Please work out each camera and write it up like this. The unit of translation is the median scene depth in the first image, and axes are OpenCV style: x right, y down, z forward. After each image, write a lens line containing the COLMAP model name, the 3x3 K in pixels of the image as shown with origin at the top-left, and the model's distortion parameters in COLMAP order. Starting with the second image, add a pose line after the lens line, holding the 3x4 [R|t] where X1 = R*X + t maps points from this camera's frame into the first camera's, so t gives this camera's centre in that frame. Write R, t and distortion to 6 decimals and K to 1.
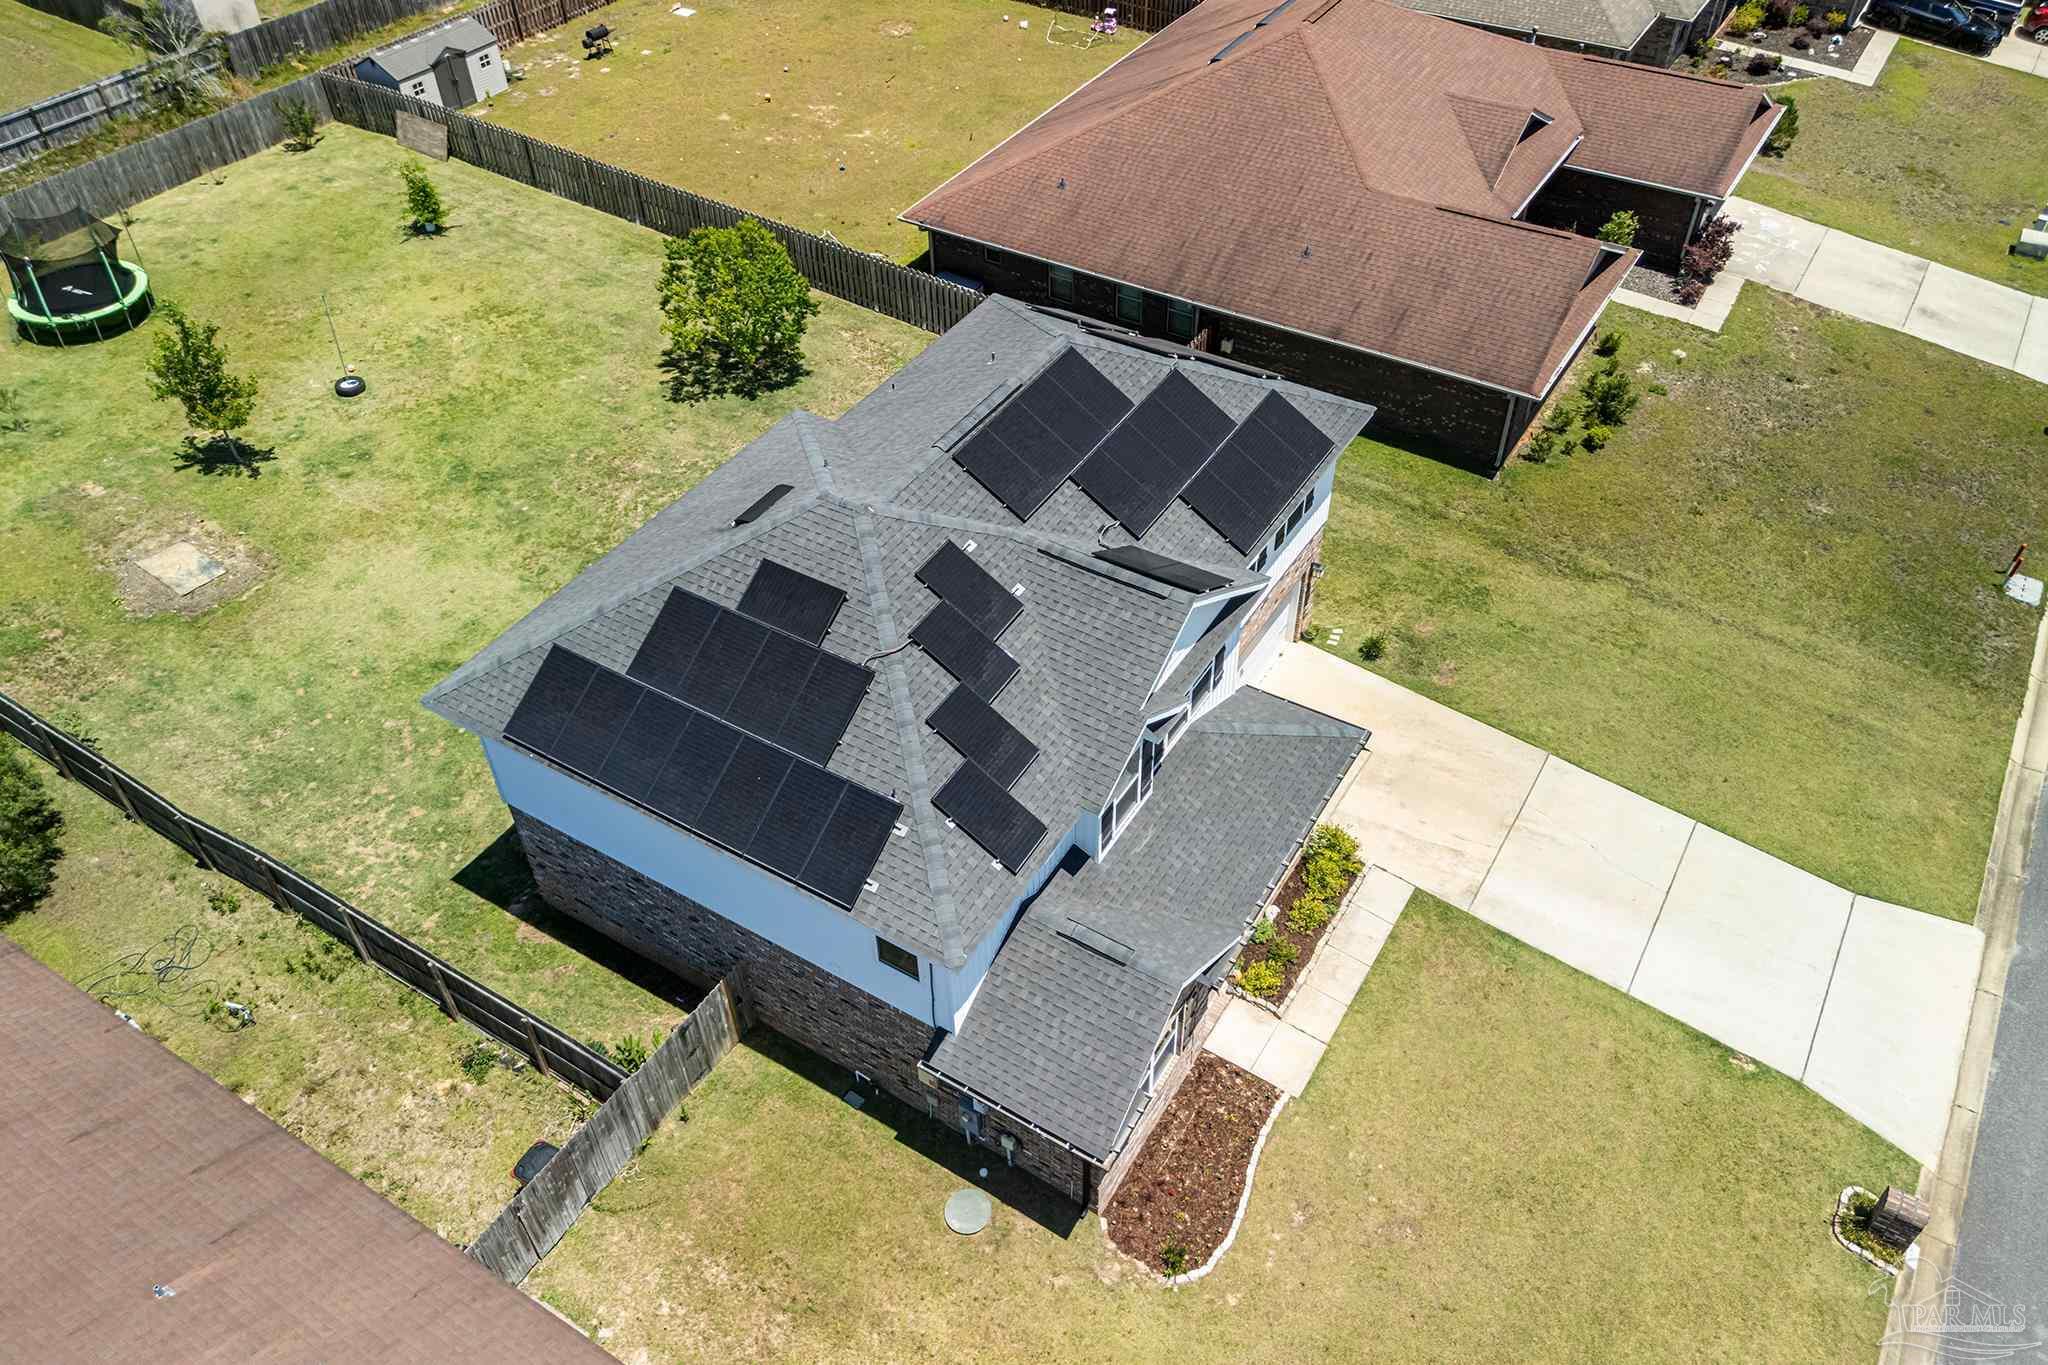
lens RADIAL K [[1540.8, 0, 1017.8], [0, 1540.8, 670.9], [0, 0, 1]] dist [0.068885, -0.077448]
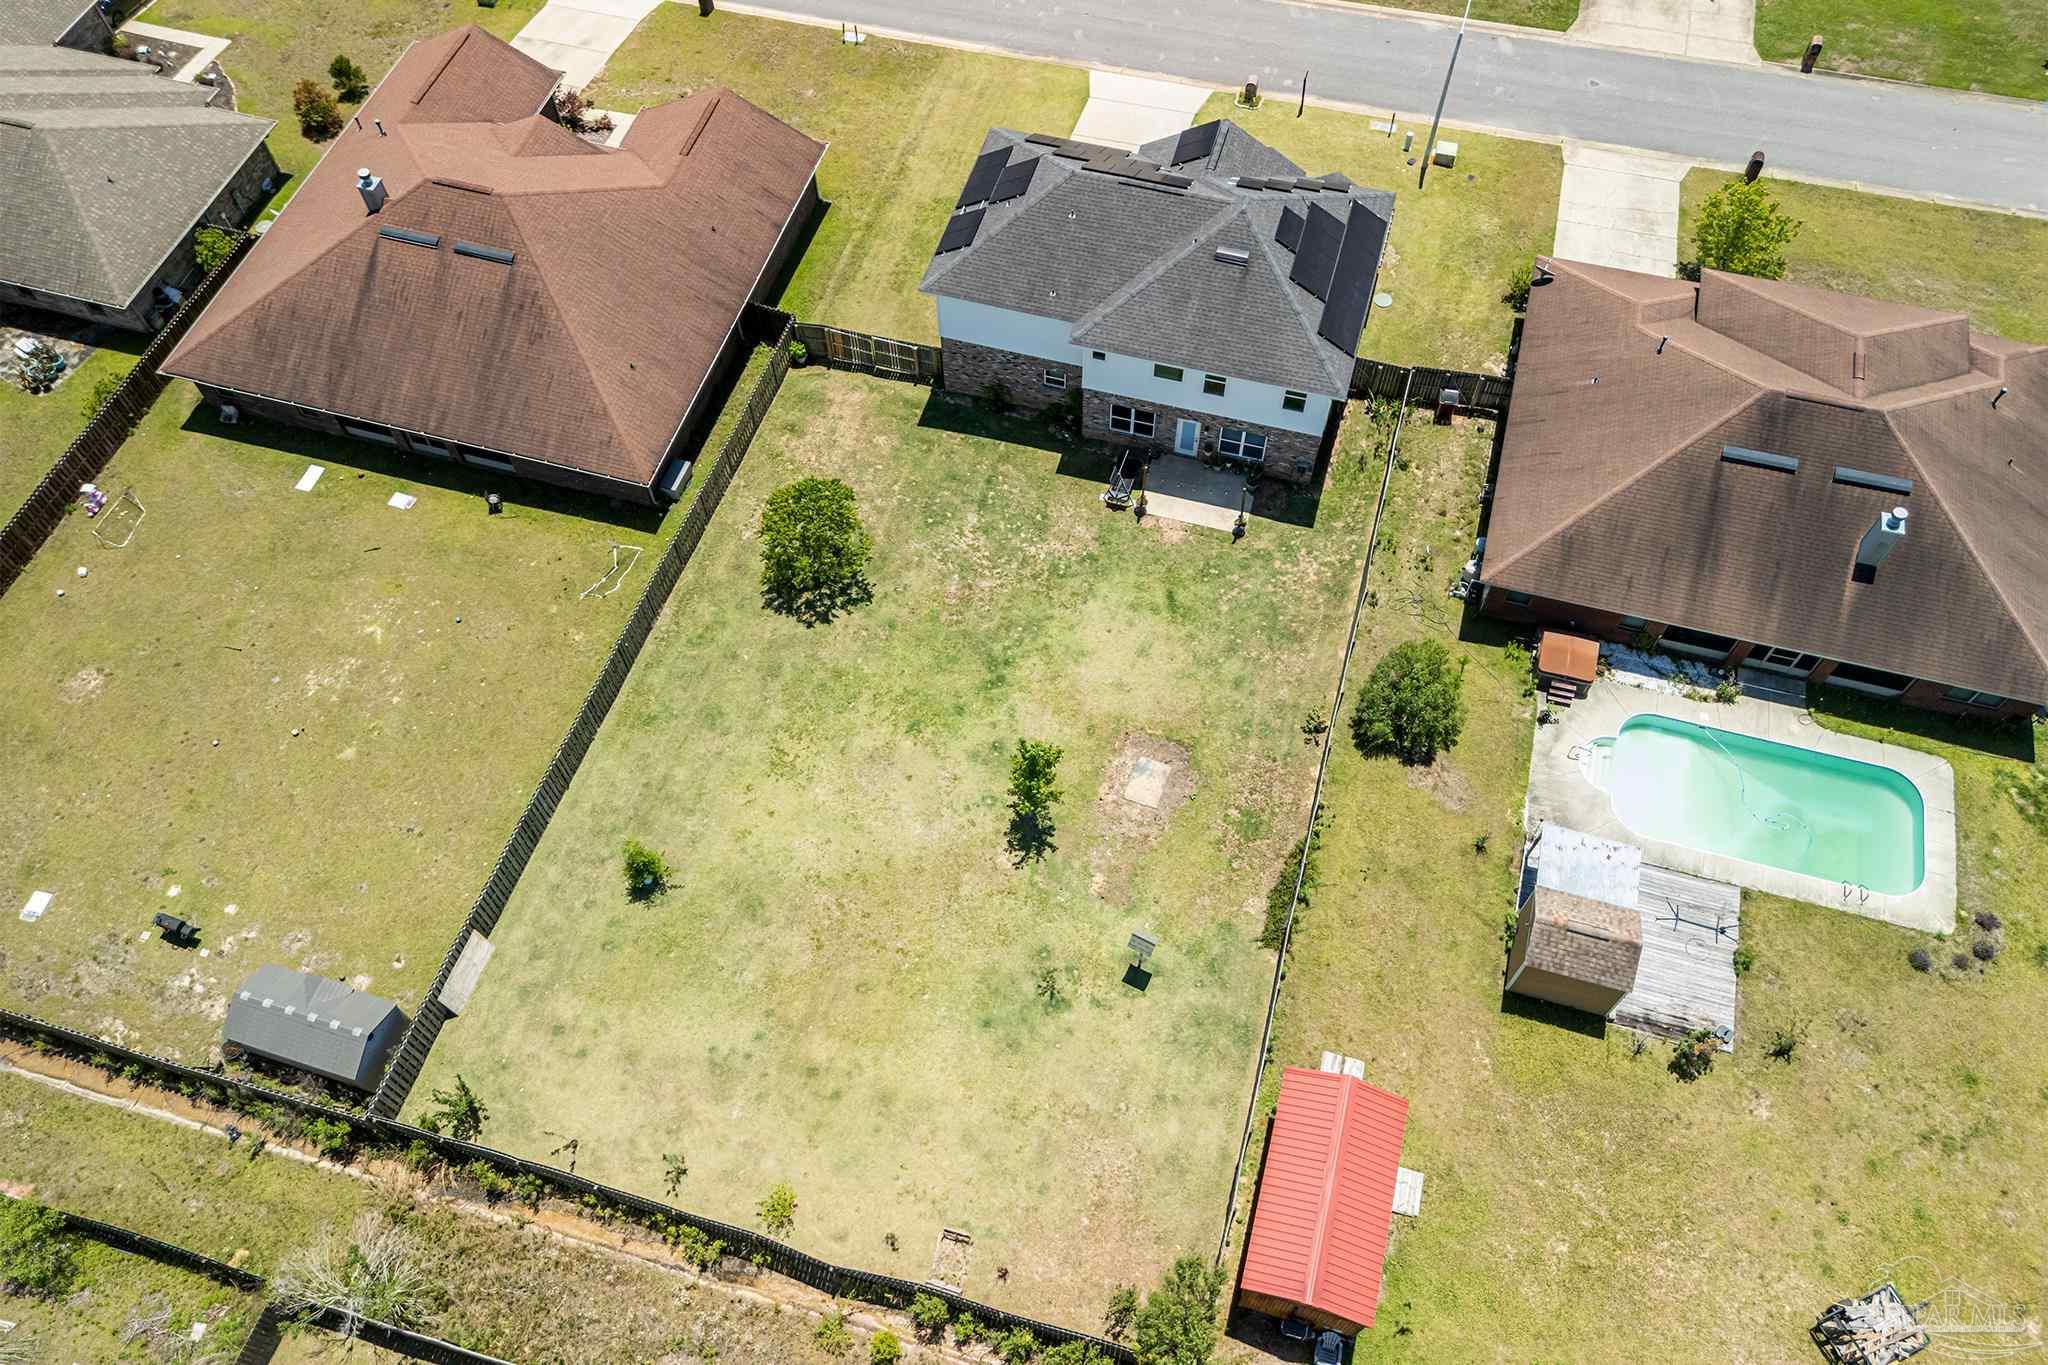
lens RADIAL K [[1532.8, 0, 1024.0], [0, 1532.8, 682.5], [0, 0, 1]] dist [0.101730, -0.126750]
pose [[-0.268955, -0.812263, 0.517583, -1.045614], [0.670088, 0.228205, 0.706332, -1.049106], [-0.691842, 0.536798, 0.482911, 0.307408]]
